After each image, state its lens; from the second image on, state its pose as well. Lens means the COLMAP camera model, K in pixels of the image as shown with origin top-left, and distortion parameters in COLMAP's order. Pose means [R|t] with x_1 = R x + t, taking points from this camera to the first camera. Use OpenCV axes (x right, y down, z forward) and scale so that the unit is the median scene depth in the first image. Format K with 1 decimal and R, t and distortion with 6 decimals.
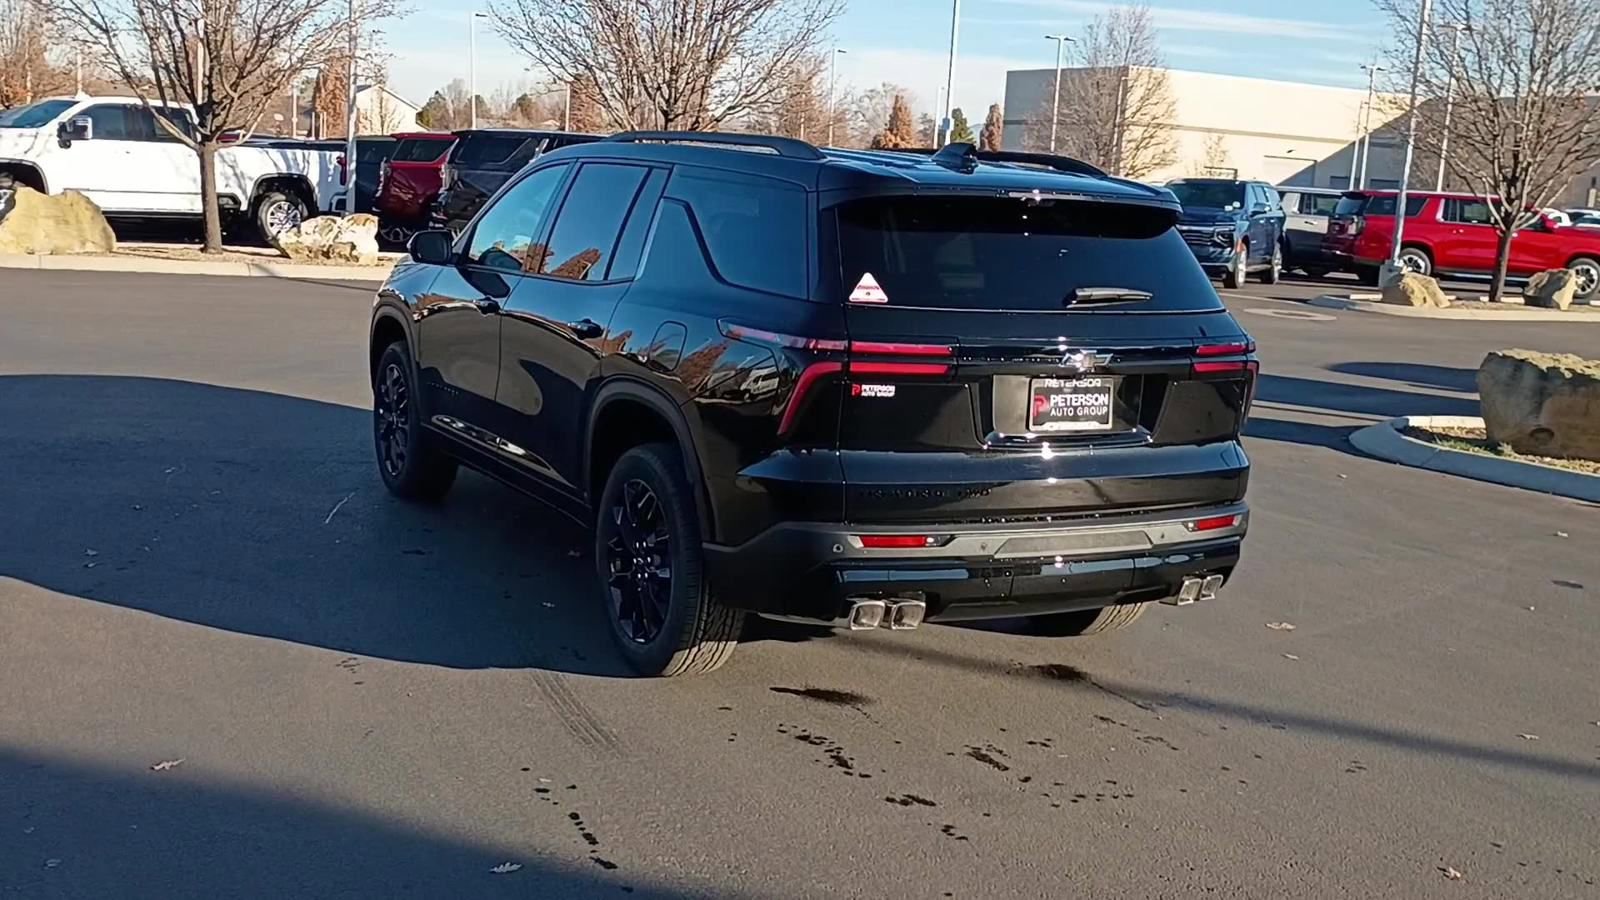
lens RADIAL K [[1633.2, 0, 800.0], [0, 1633.2, 450.0], [0, 0, 1]] dist [0.046249, 0.008333]
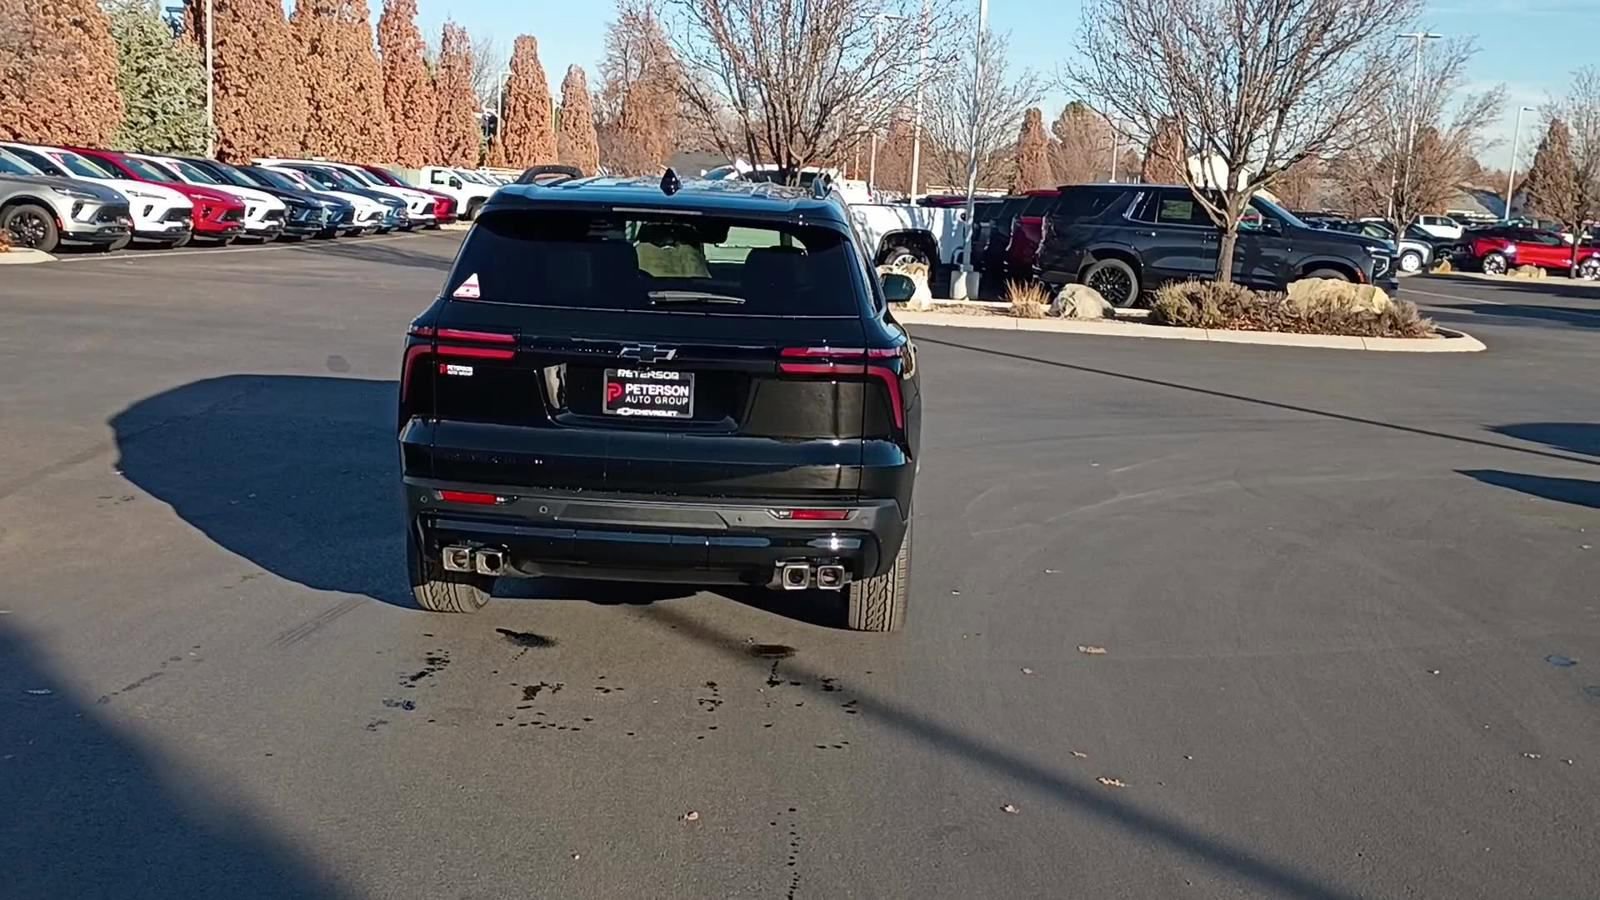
lens RADIAL K [[1633.2, 0, 800.0], [0, 1633.2, 450.0], [0, 0, 1]] dist [0.046249, 0.008333]
pose [[0.882315, 0.057138, -0.467178, 0.669533], [-0.074357, 0.997060, -0.018486, 0.020618], [0.464748, 0.051048, 0.883970, 0.042409]]
